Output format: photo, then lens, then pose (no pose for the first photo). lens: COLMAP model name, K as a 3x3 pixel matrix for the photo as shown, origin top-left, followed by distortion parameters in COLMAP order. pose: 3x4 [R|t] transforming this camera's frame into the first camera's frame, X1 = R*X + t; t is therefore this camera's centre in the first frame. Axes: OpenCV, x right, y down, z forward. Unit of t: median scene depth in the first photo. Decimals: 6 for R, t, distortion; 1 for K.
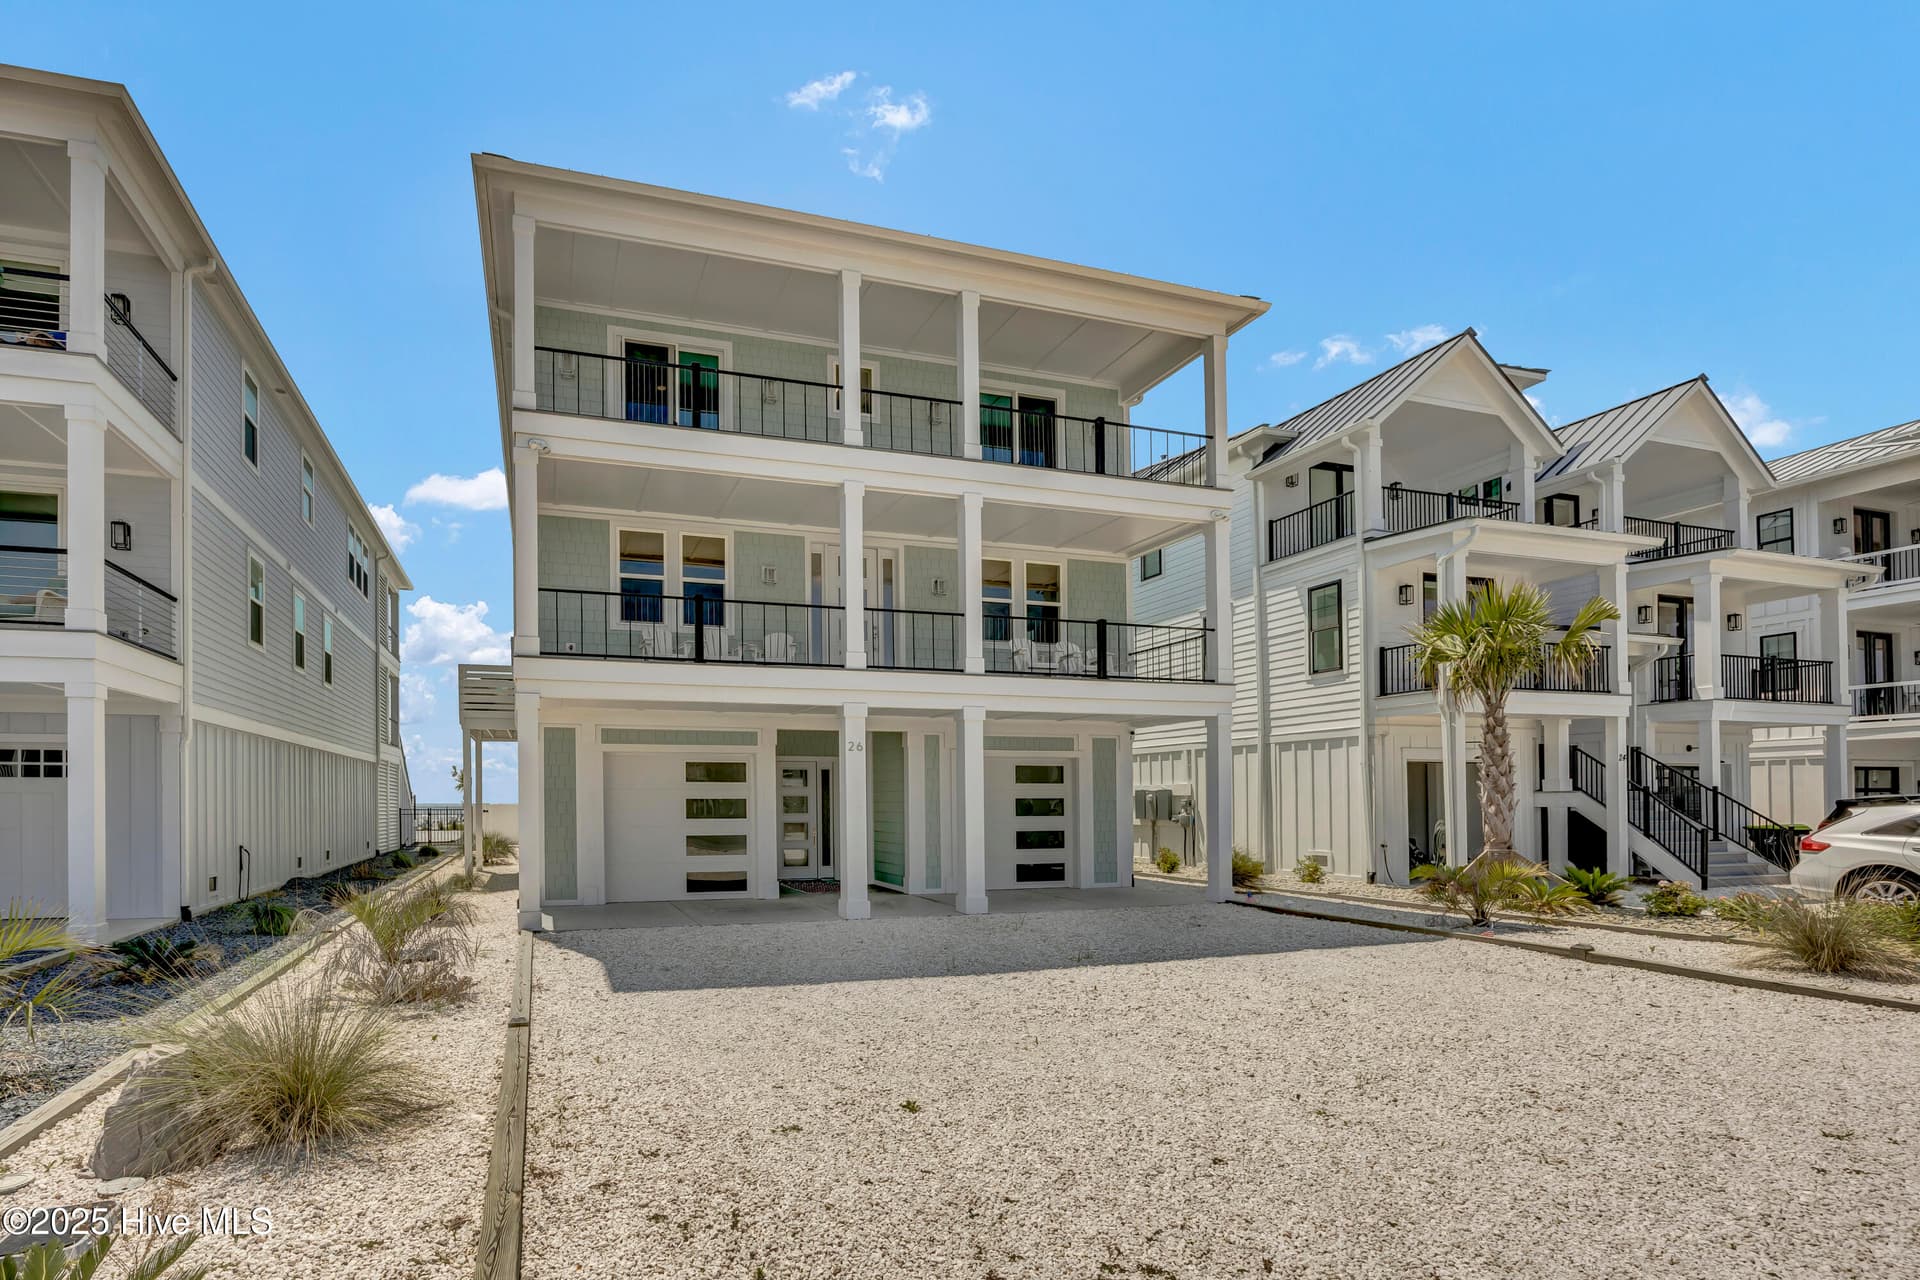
lens RADIAL K [[975.1, 0, 899.0], [0, 975.1, 755.4], [0, 0, 1]] dist [-0.000740, -0.000178]
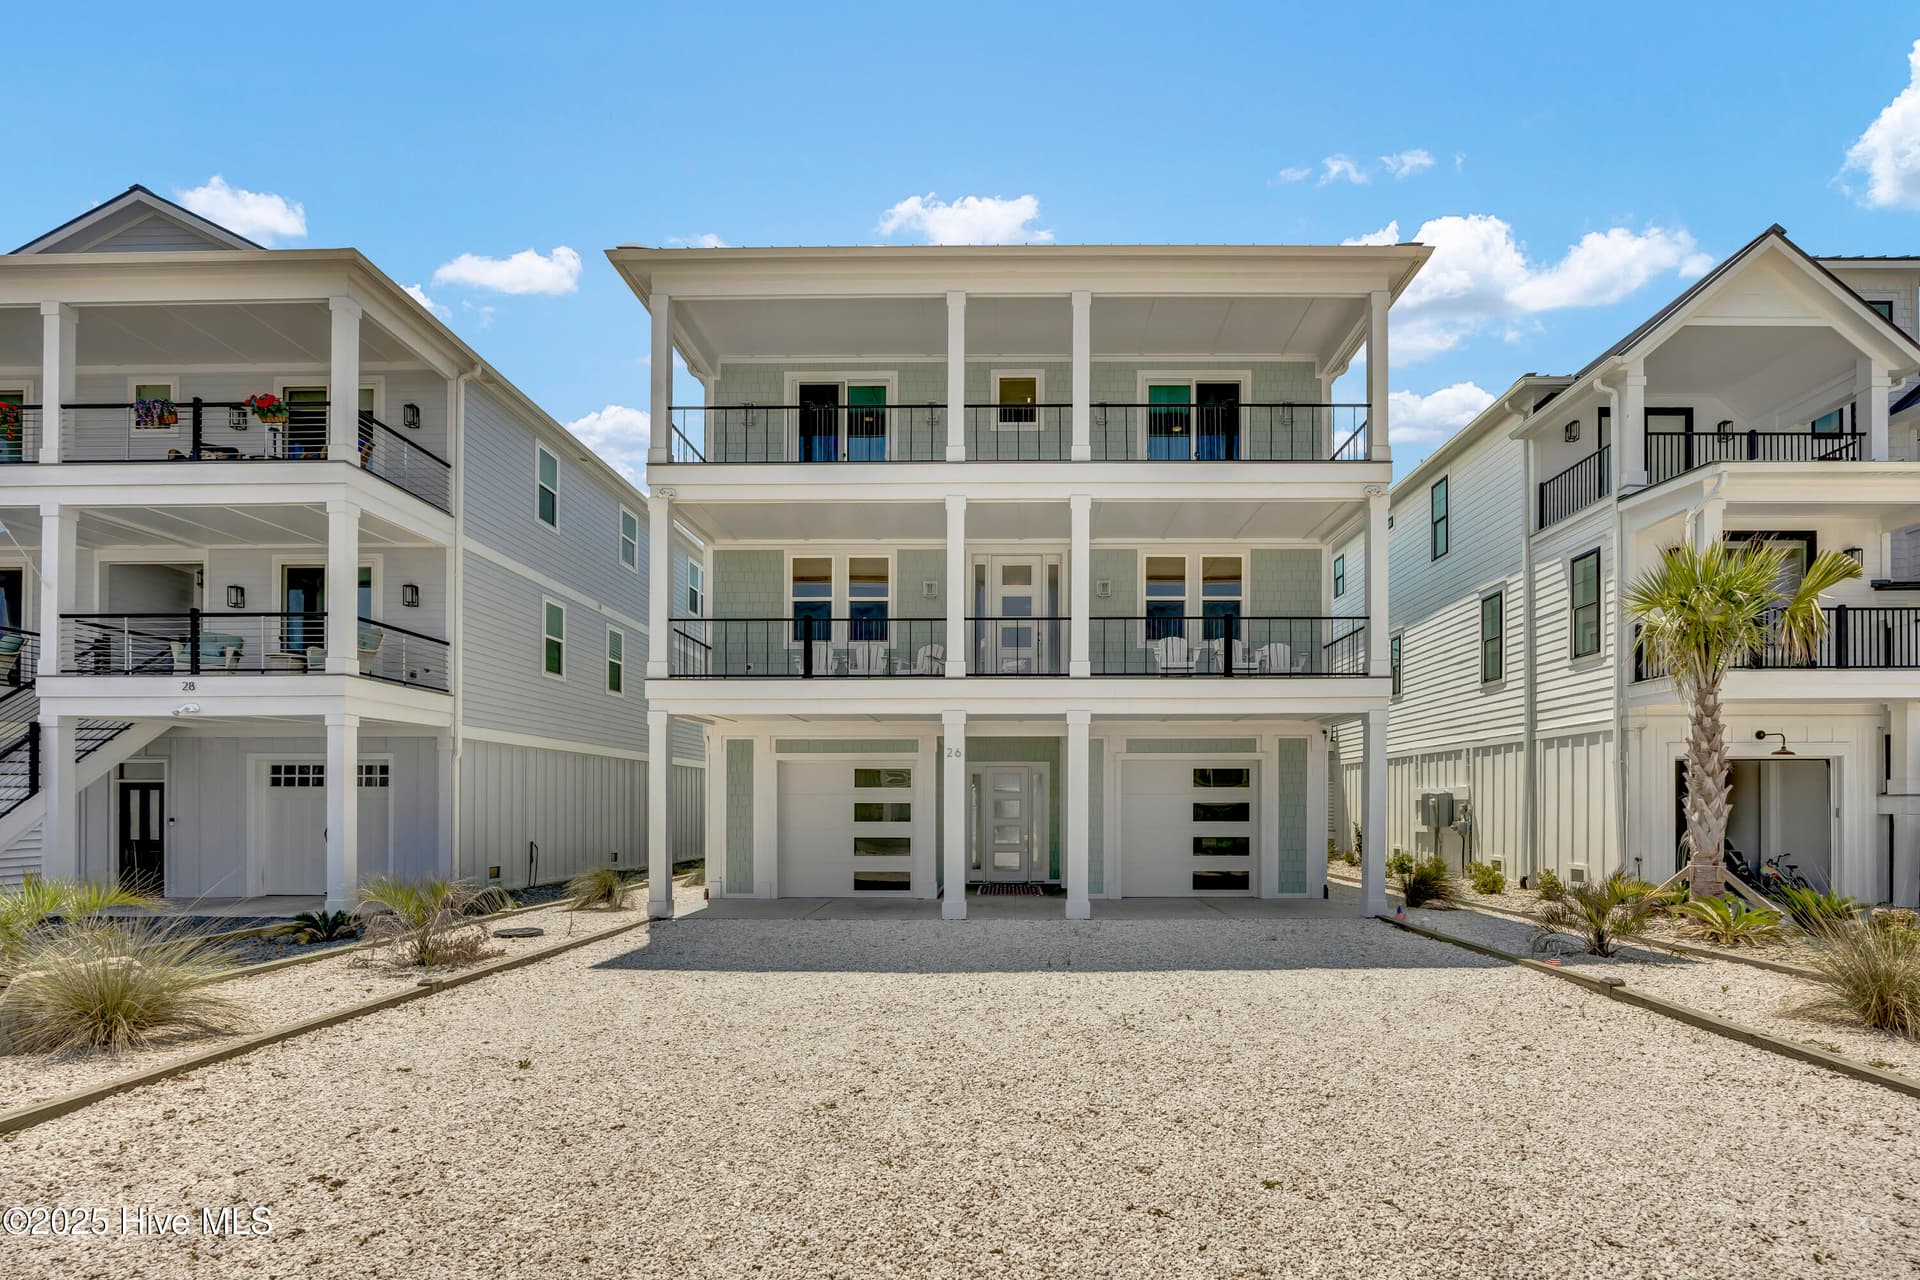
lens RADIAL K [[984.2, 0, 996.6], [0, 984.2, 760.2], [0, 0, 1]] dist [-0.002519, 0.000487]
pose [[0.949766, -0.012830, -0.312697, 0.240525], [0.013239, 0.999912, -0.000817, 0.000238], [0.312680, -0.003364, 0.949852, 0.017802]]
